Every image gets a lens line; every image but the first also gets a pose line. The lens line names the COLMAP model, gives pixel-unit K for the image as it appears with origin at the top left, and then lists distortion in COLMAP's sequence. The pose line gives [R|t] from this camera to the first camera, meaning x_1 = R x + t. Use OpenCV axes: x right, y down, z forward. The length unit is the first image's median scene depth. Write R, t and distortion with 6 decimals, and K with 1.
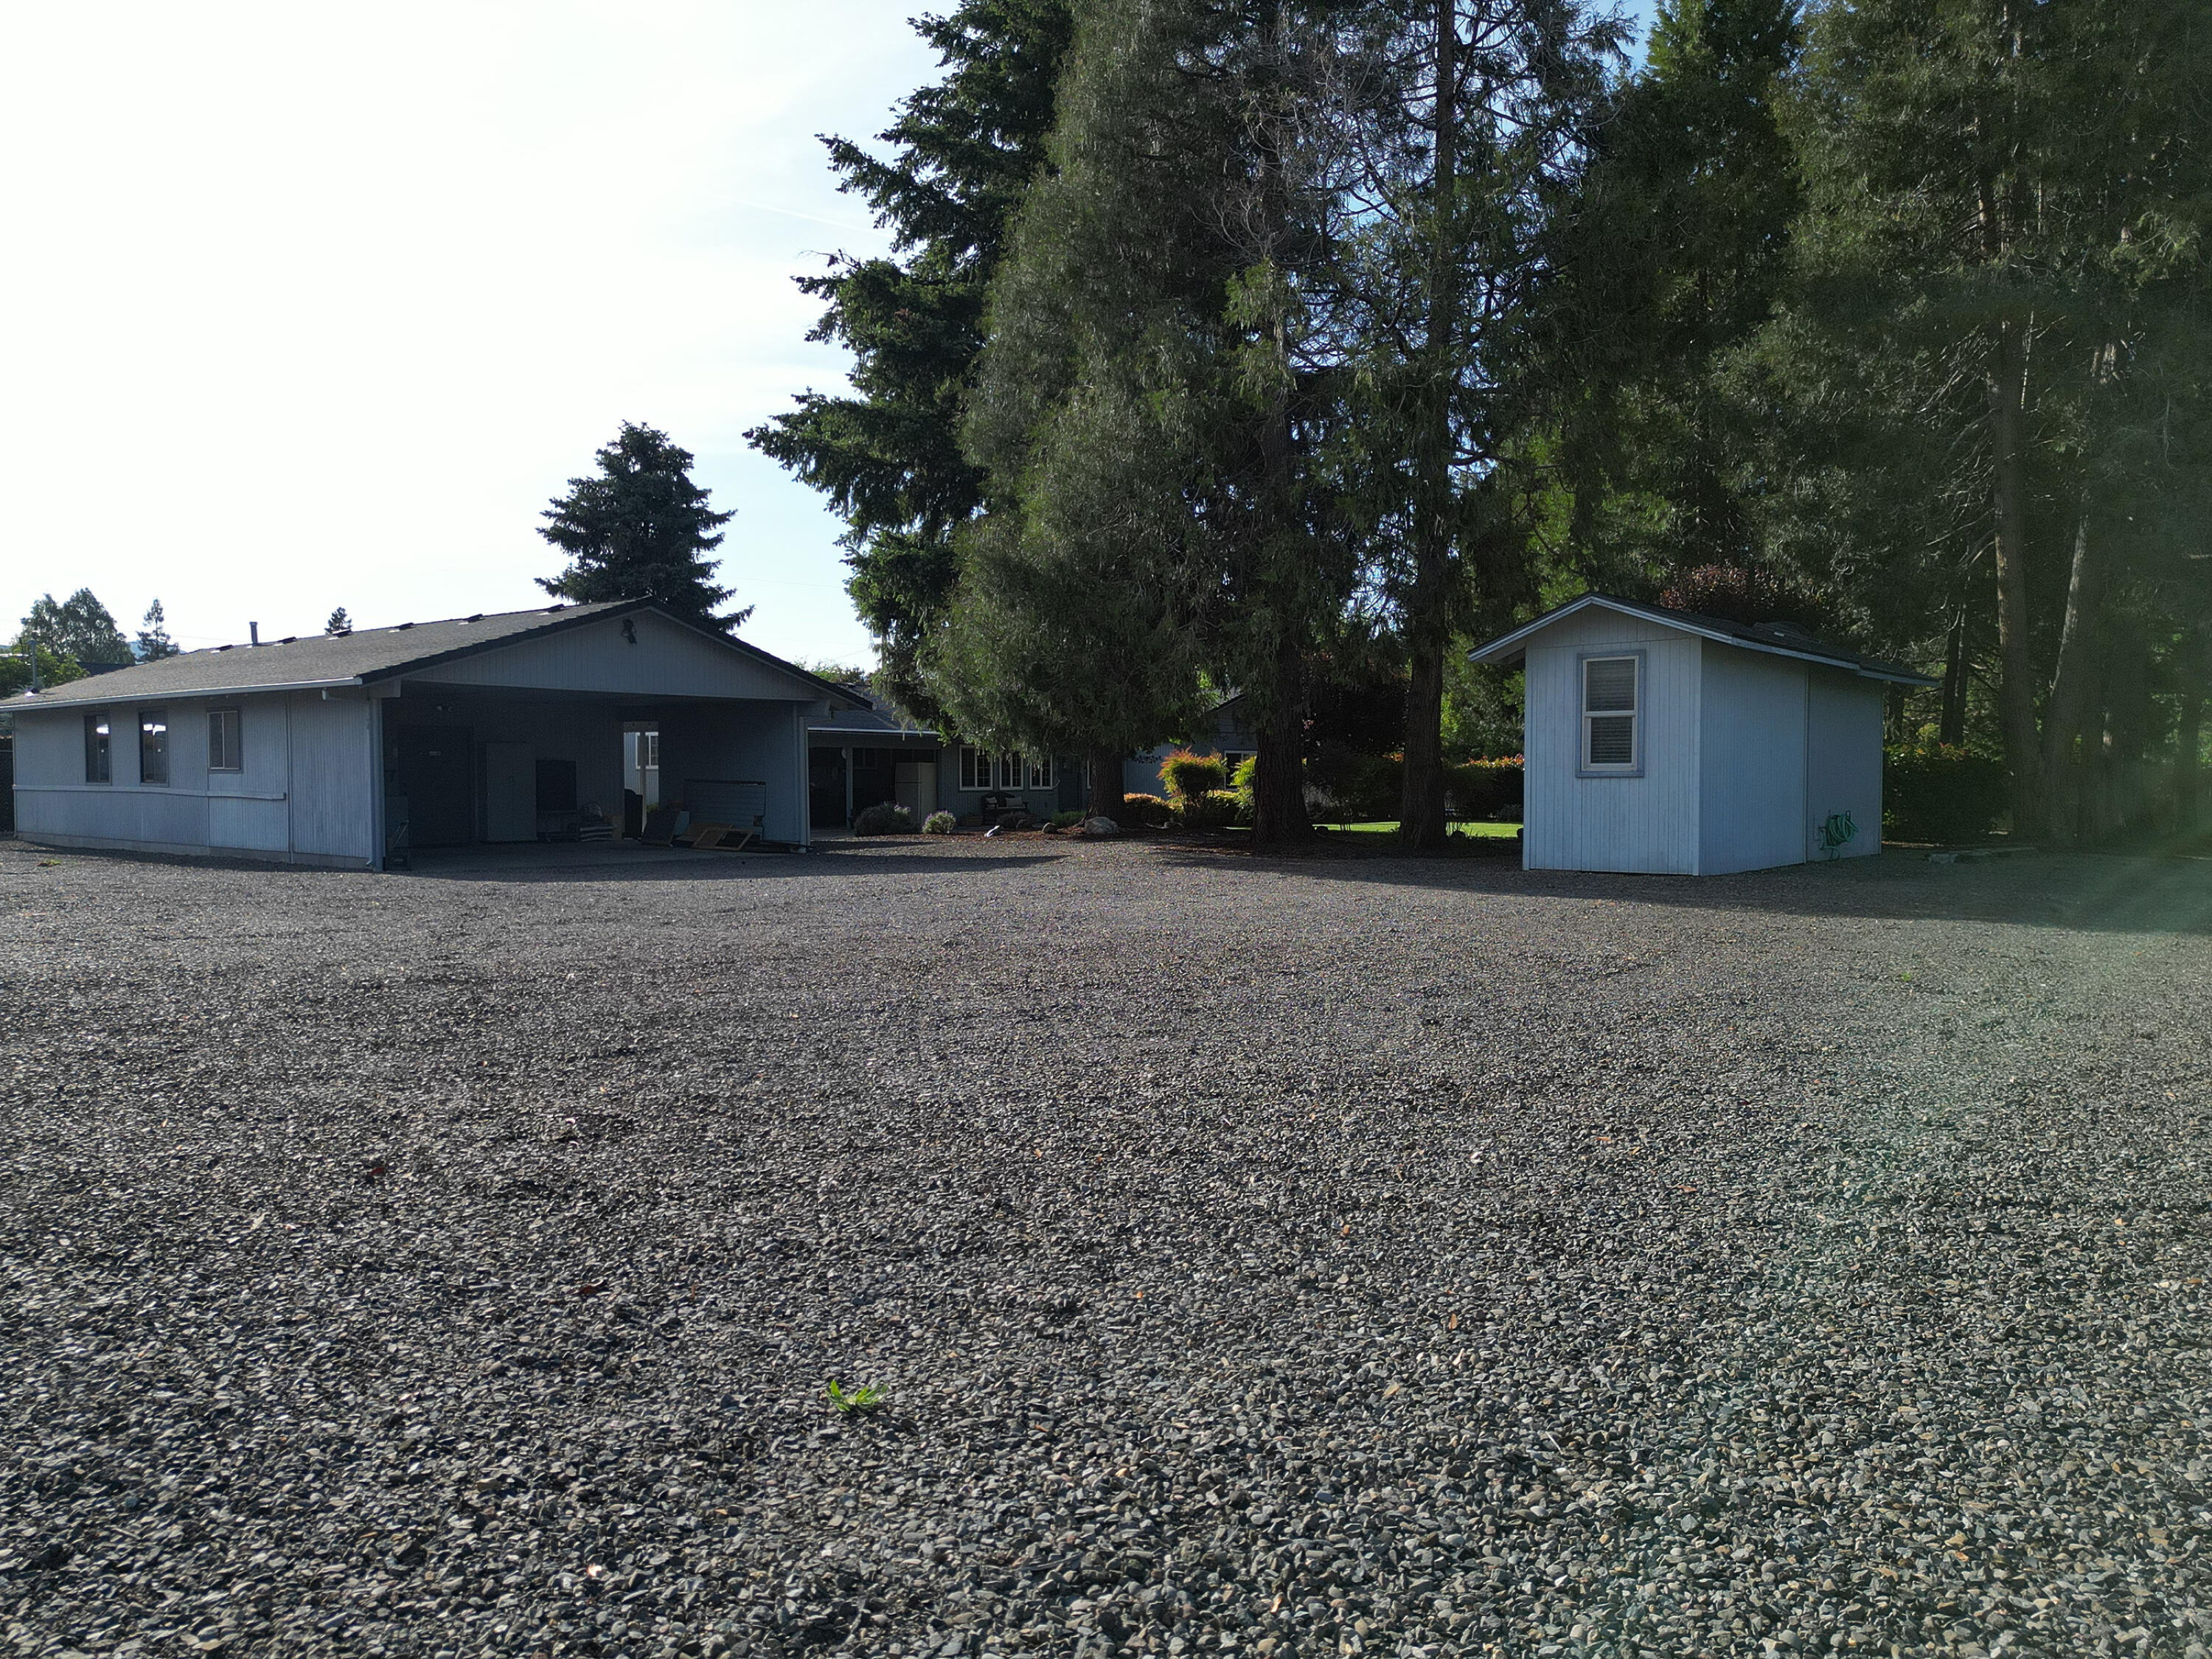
lens RADIAL K [[1553.1, 0, 1103.5], [0, 1553.1, 826.9], [0, 0, 1]] dist [0.061411, -0.046924]
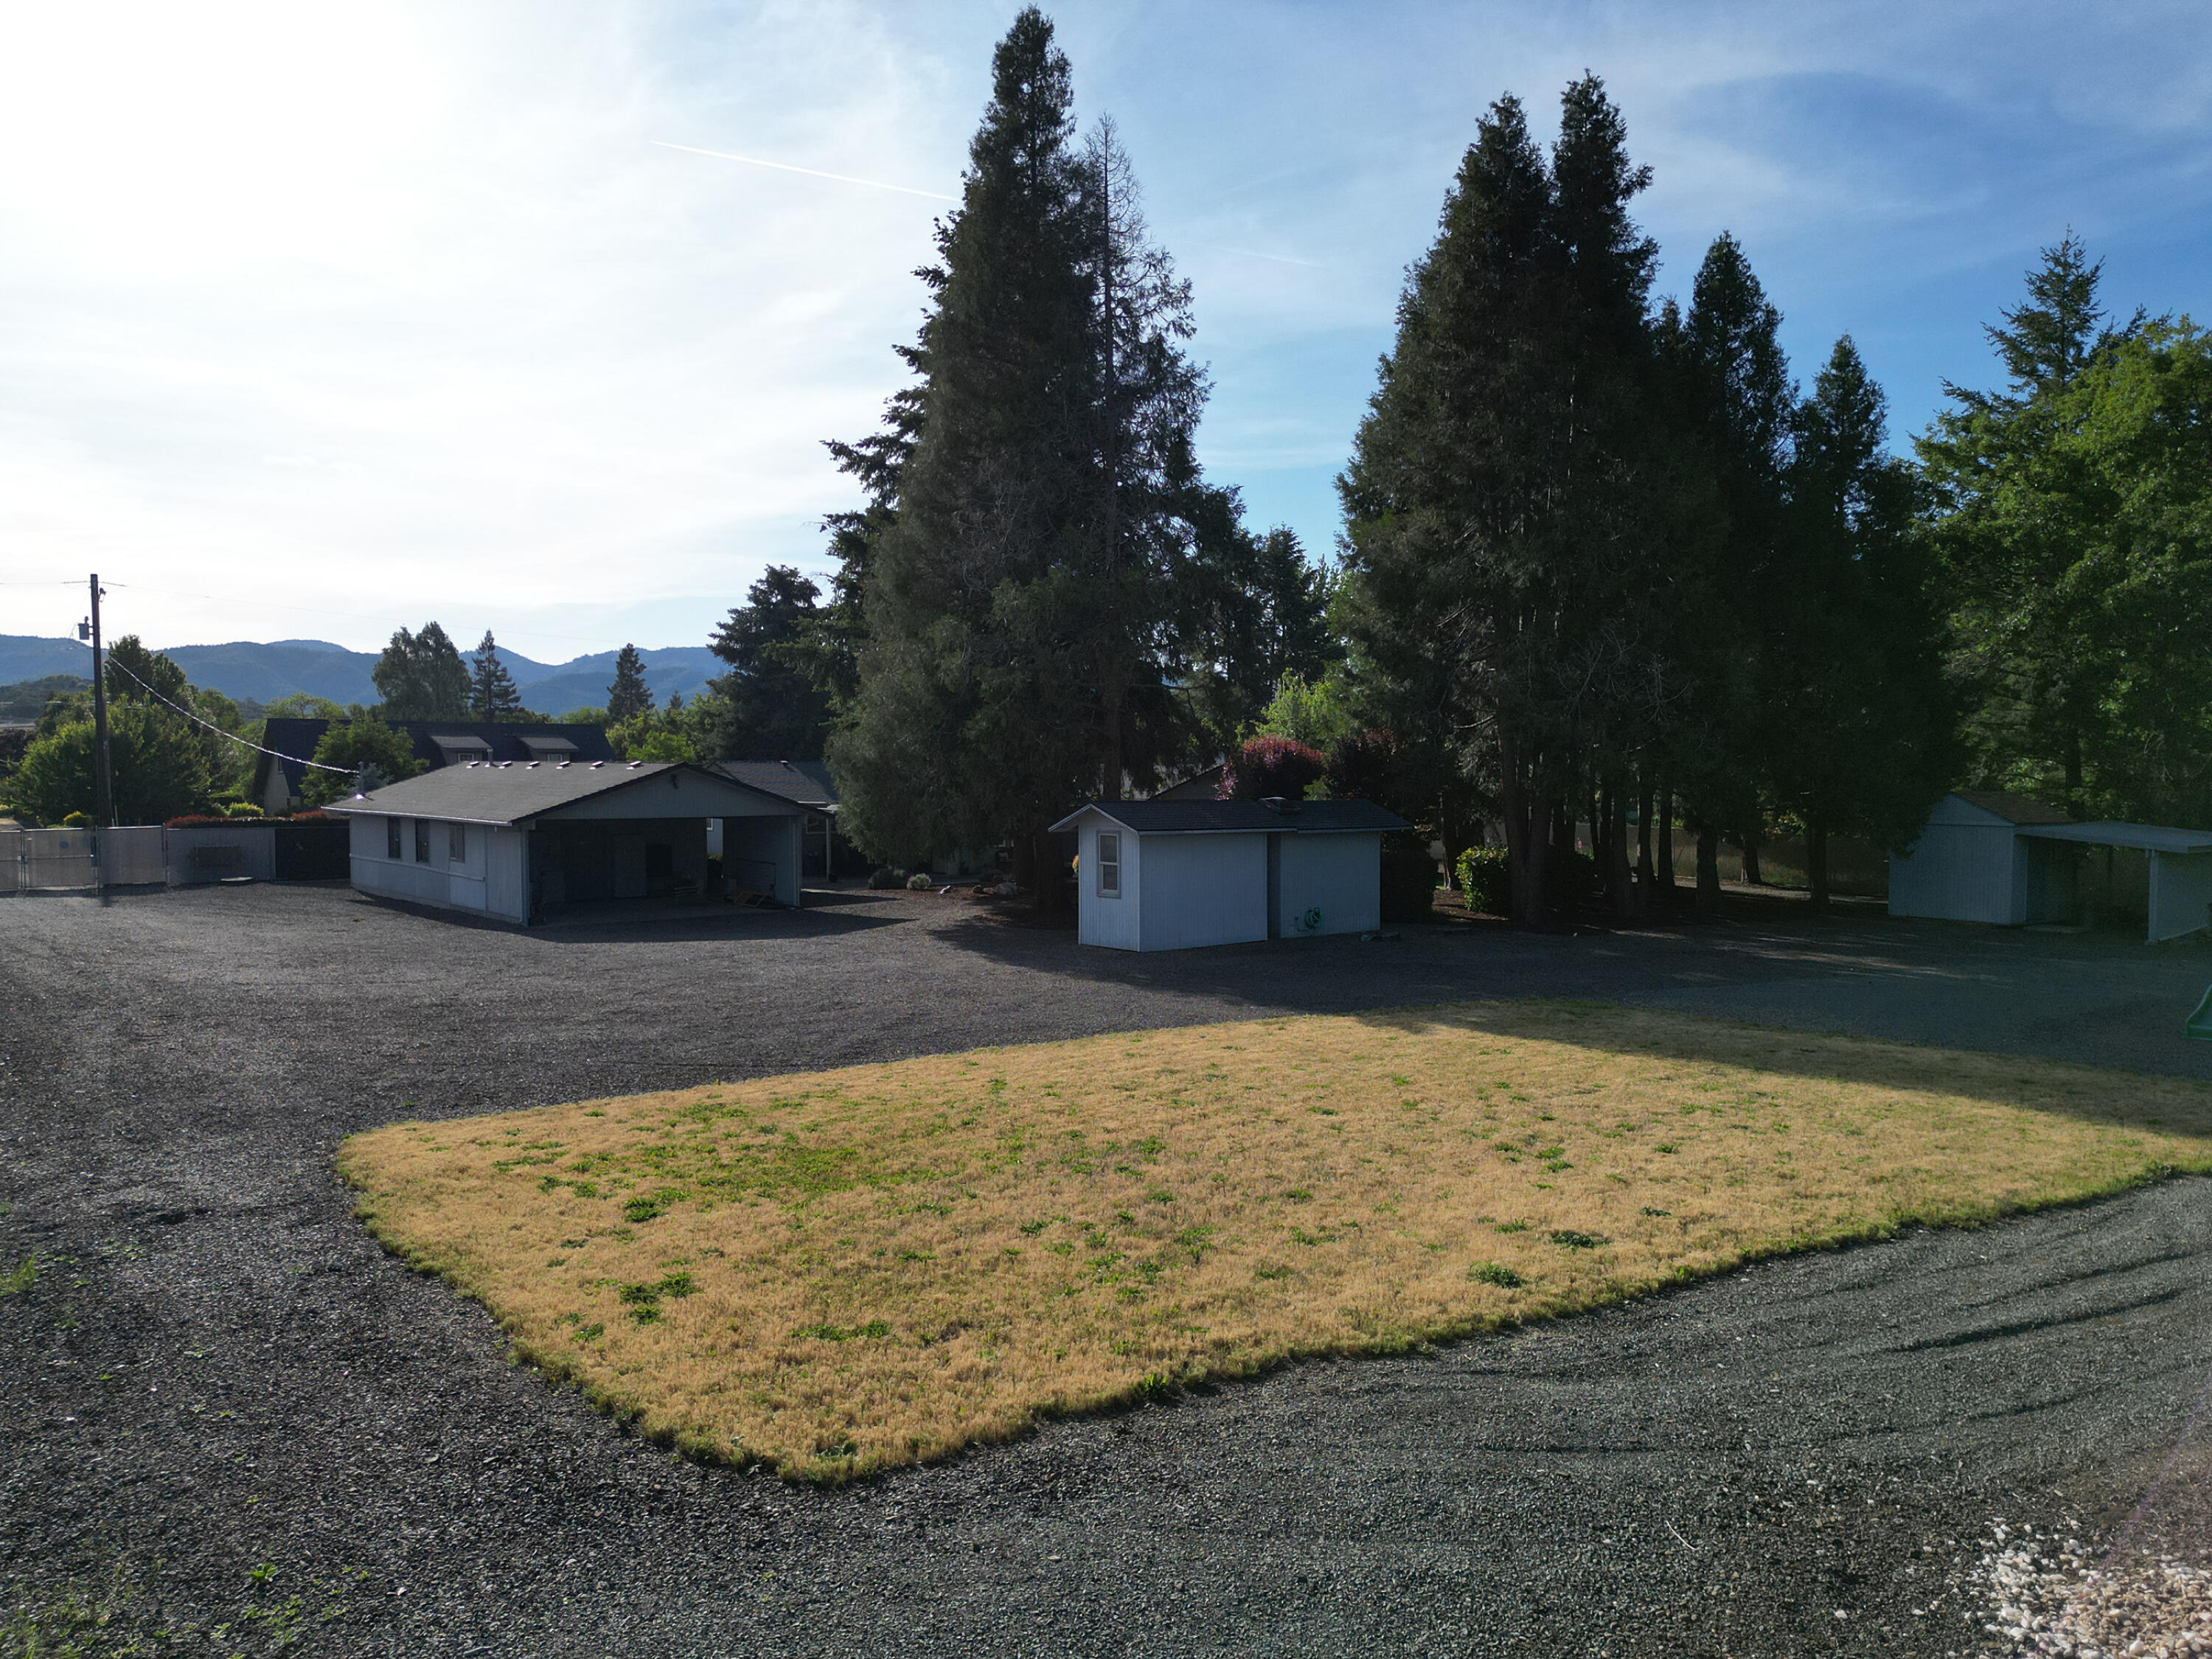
lens RADIAL K [[1553.1, 0, 1109.1], [0, 1553.1, 827.3], [0, 0, 1]] dist [0.061411, -0.046924]
pose [[0.985579, 0.004886, -0.169144, 0.290620], [-0.003973, 0.999976, 0.005733, -0.057379], [0.169168, -0.004978, 0.985575, -0.377841]]
